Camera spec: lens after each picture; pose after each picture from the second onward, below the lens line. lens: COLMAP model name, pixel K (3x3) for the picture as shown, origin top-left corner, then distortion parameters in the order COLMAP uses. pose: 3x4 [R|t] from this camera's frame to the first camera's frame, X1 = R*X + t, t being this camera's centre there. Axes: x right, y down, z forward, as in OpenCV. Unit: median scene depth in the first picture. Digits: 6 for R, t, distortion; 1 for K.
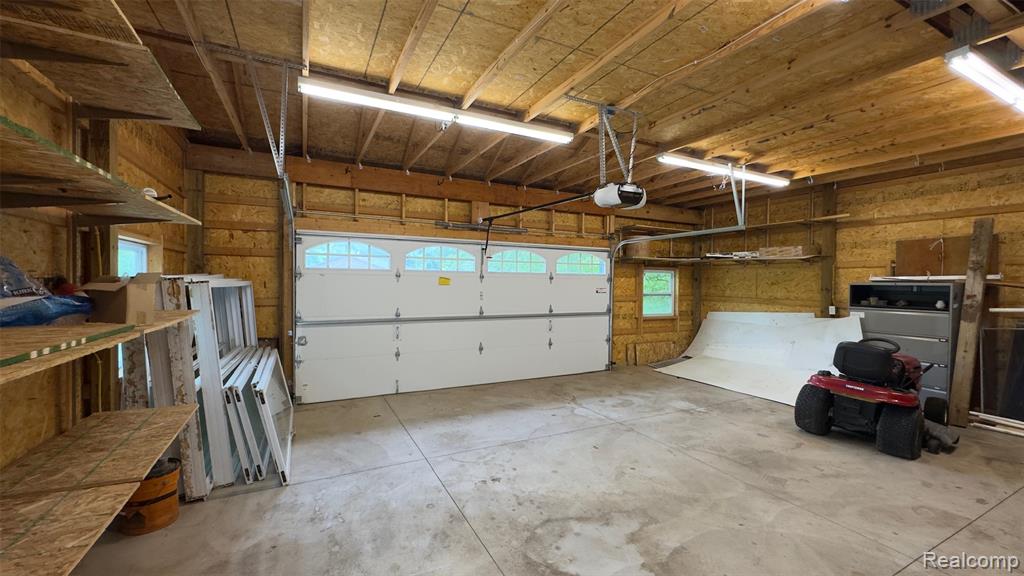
lens RADIAL K [[409.0, 0, 512.0], [0, 409.0, 288.0], [0, 0, 1]] dist [-0.002663, 0.000027]
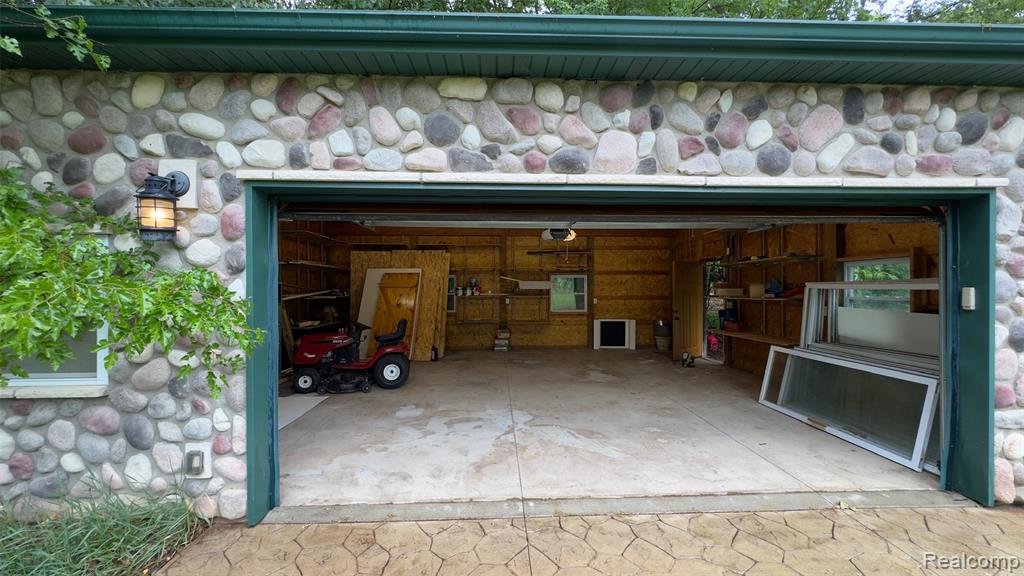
lens RADIAL K [[409.0, 0, 512.0], [0, 409.0, 288.0], [0, 0, 1]] dist [-0.002663, 0.000027]
pose [[-0.909332, -0.010813, 0.415931, -0.177357], [-0.003465, 0.999824, 0.018417, -0.017093], [-0.416058, 0.015306, -0.909209, 1.678485]]
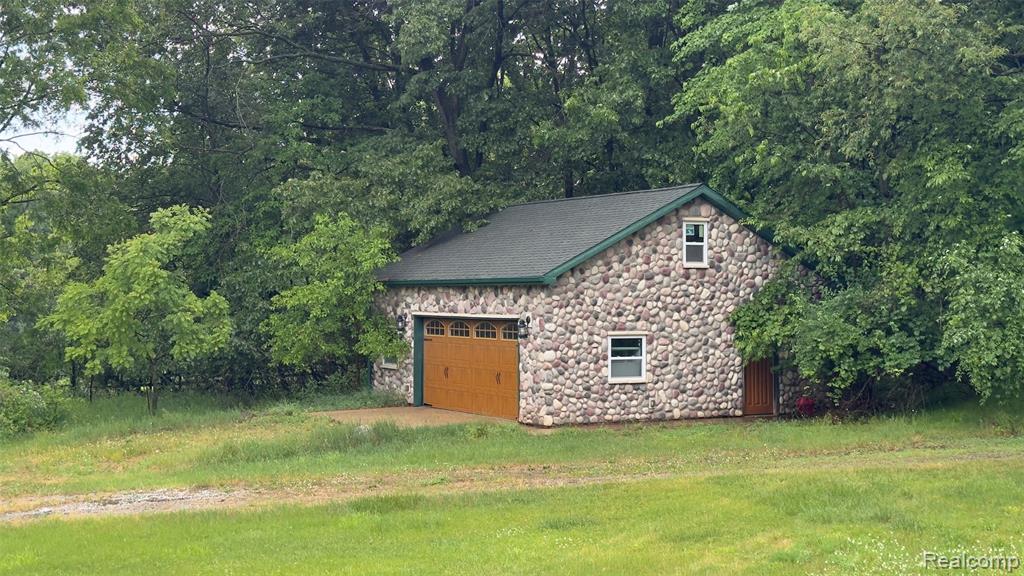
lens RADIAL K [[1428.5, 0, 512.0], [0, 1428.5, 288.0], [0, 0, 1]] dist [0.122525, -0.019433]
pose [[-0.054727, -0.010215, 0.998449, -5.989416], [0.014370, 0.999836, 0.011016, -0.312480], [-0.998398, 0.014951, -0.054572, 1.284648]]
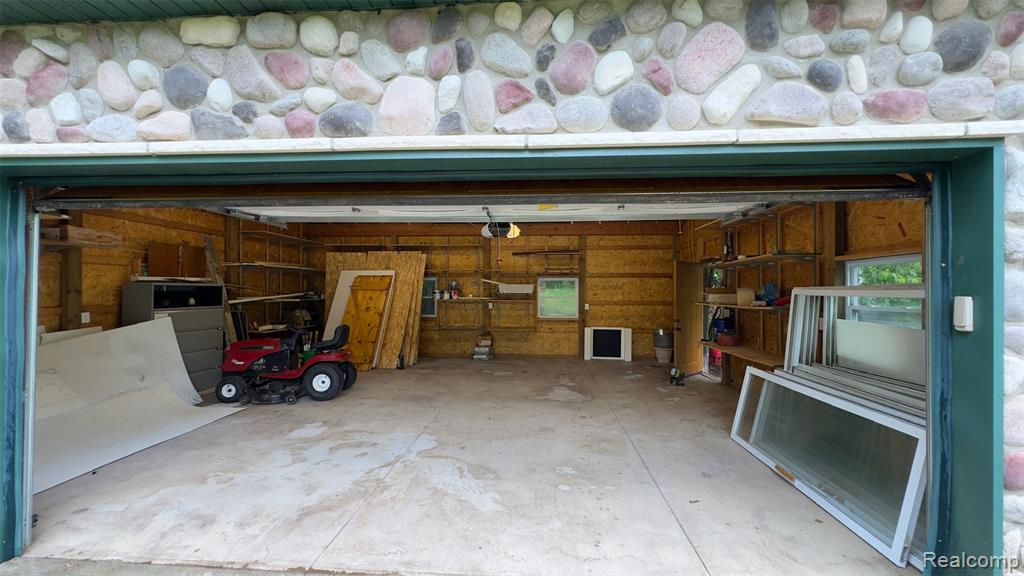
lens RADIAL K [[409.0, 0, 512.0], [0, 409.0, 288.0], [0, 0, 1]] dist [-0.002663, 0.000027]
pose [[-0.856845, -0.012315, 0.515428, -0.349569], [-0.007538, 0.999907, 0.011359, -0.018169], [-0.515520, 0.005848, -0.856858, 1.434641]]
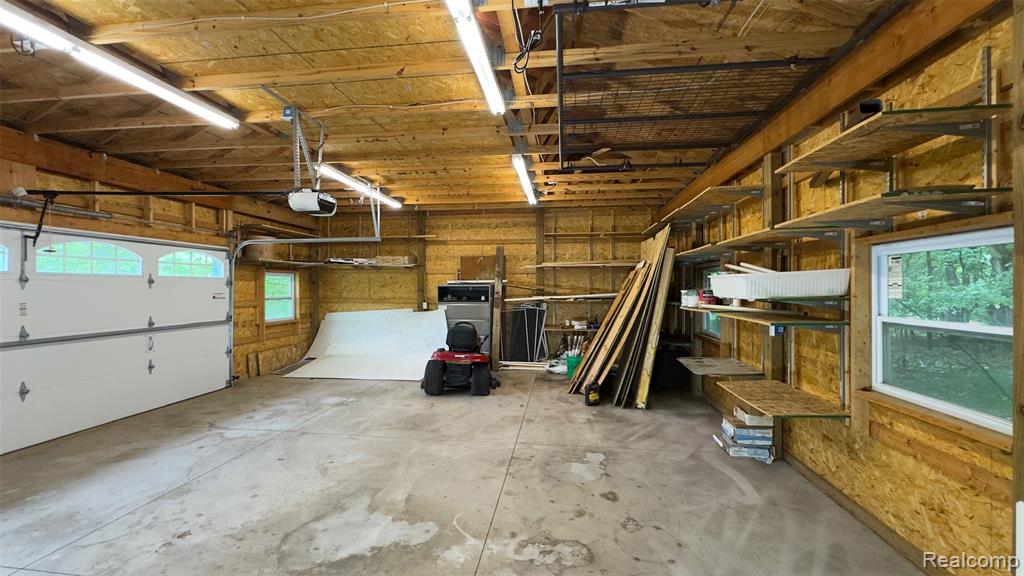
lens RADIAL K [[409.0, 0, 512.0], [0, 409.0, 288.0], [0, 0, 1]] dist [-0.002663, 0.000027]
pose [[0.560871, -0.013732, 0.827789, -0.194766], [0.019015, 0.999812, 0.003702, -0.002644], [-0.827685, 0.013664, 0.561027, 0.008272]]
